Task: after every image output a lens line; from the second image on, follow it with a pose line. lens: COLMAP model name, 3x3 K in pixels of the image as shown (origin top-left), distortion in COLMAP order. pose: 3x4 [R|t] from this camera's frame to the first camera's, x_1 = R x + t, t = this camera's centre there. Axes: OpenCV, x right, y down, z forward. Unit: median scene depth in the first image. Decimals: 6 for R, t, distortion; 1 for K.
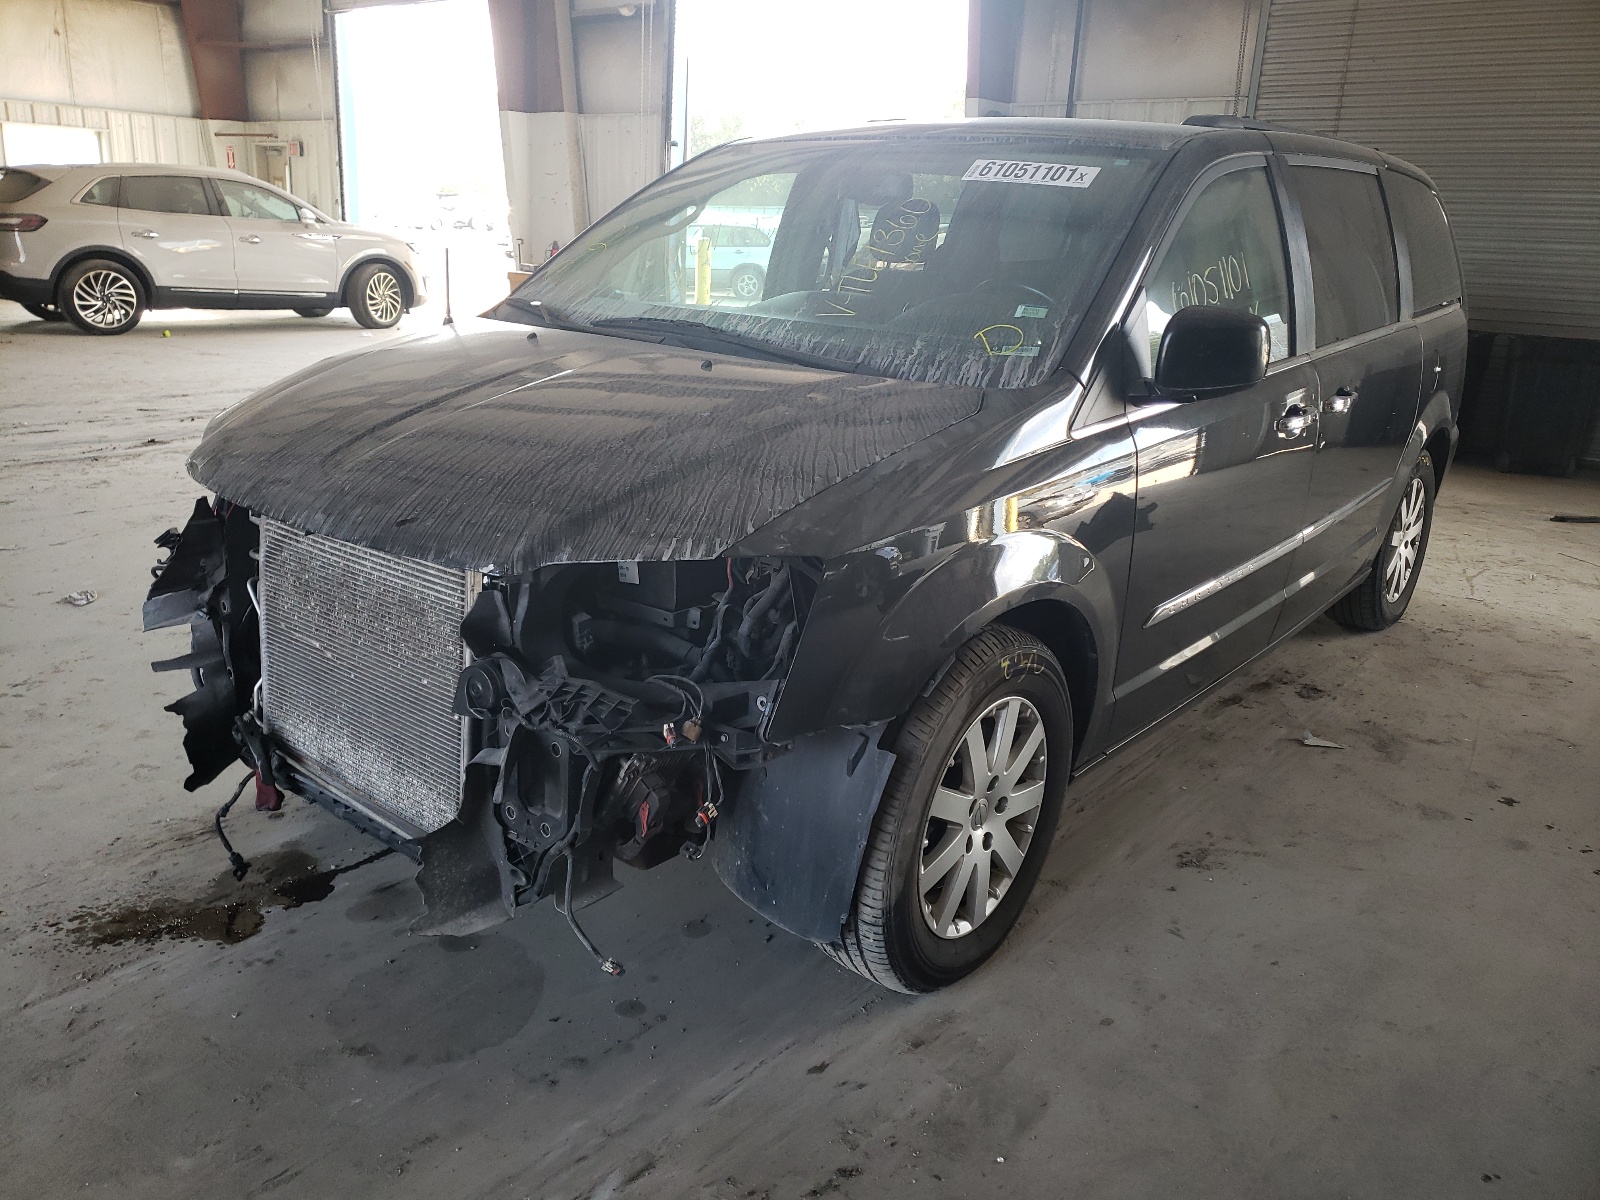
lens RADIAL K [[1211.9, 0, 802.9], [0, 1211.9, 595.6], [0, 0, 1]] dist [-0.000291, -0.000679]
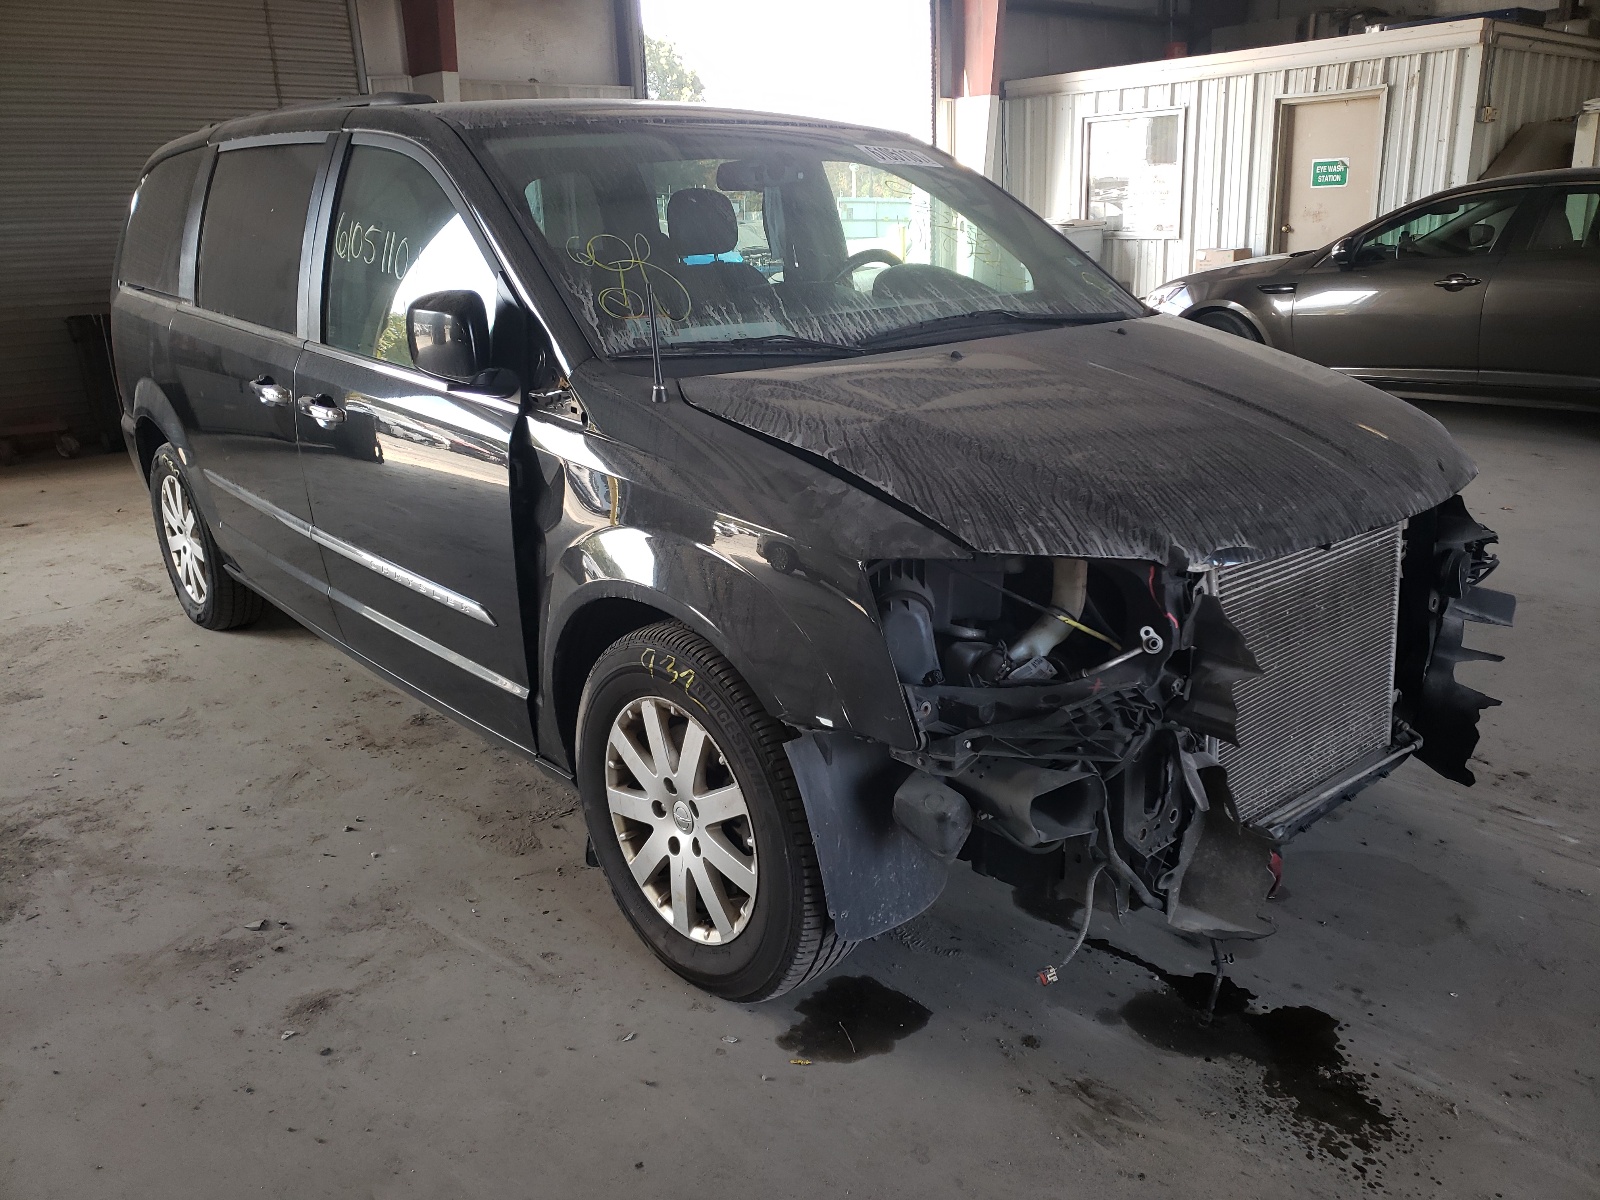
lens RADIAL K [[1237.0, 0, 801.9], [0, 1237.0, 600.8], [0, 0, 1]] dist [0.002782, -0.004861]
pose [[0.175281, -0.331682, 0.926965, -1.145686], [0.311659, 0.911814, 0.267329, -0.328947], [-0.933887, 0.242040, 0.263195, 0.931284]]
